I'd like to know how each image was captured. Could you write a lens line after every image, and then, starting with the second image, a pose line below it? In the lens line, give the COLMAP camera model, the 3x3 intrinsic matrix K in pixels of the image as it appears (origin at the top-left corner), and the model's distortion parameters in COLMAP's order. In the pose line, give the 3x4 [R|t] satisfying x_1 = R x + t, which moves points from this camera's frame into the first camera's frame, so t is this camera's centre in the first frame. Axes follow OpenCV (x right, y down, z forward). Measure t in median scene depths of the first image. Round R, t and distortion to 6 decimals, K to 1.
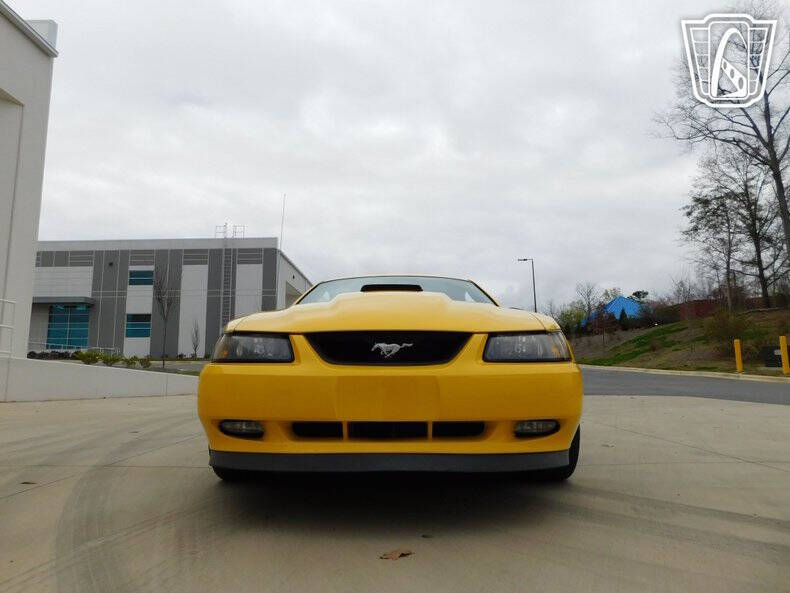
lens RADIAL K [[519.6, 0, 389.7], [0, 519.6, 295.1], [0, 0, 1]] dist [-0.076194, 0.057142]
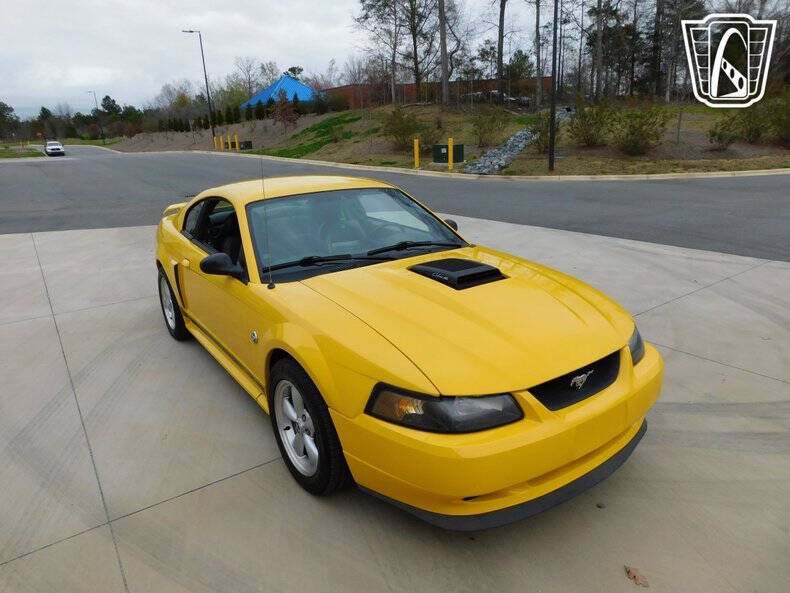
lens RADIAL K [[522.3, 0, 386.6], [0, 522.3, 294.1], [0, 0, 1]] dist [-0.094217, 0.080049]
pose [[0.804959, -0.192906, 0.561096, -0.046896], [-0.056588, 0.916400, 0.396243, -0.024459], [-0.590626, -0.350711, 0.726748, 0.025599]]
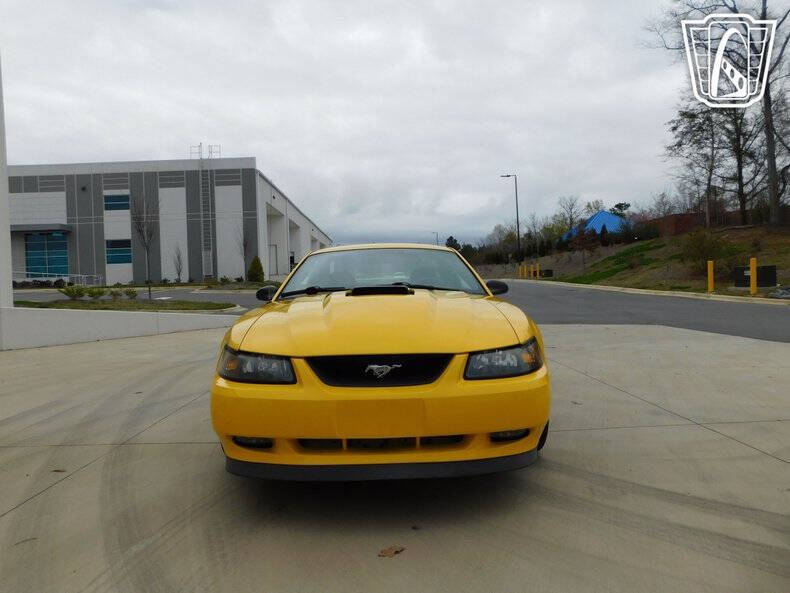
lens RADIAL K [[519.6, 0, 389.7], [0, 519.6, 295.1], [0, 0, 1]] dist [-0.076194, 0.057142]
pose [[0.999247, -0.023978, 0.030507, -0.000614], [0.018623, 0.986105, 0.165078, -0.012269], [-0.034042, -0.164385, 0.985809, -0.004236]]
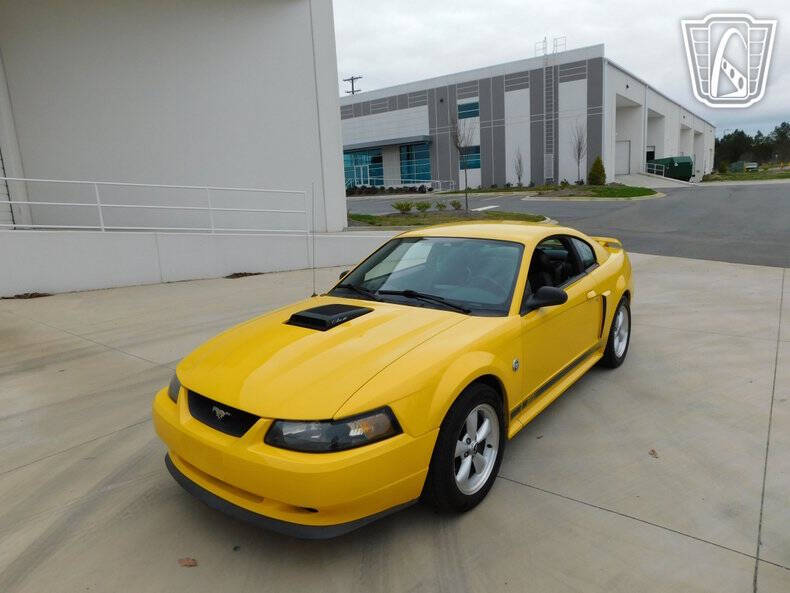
lens RADIAL K [[522.3, 0, 386.6], [0, 522.3, 294.1], [0, 0, 1]] dist [-0.094217, 0.080049]
pose [[0.790013, 0.080246, -0.607815, 0.055216], [0.137076, 0.943181, 0.302688, -0.025935], [0.597569, -0.322444, 0.734126, 0.020194]]
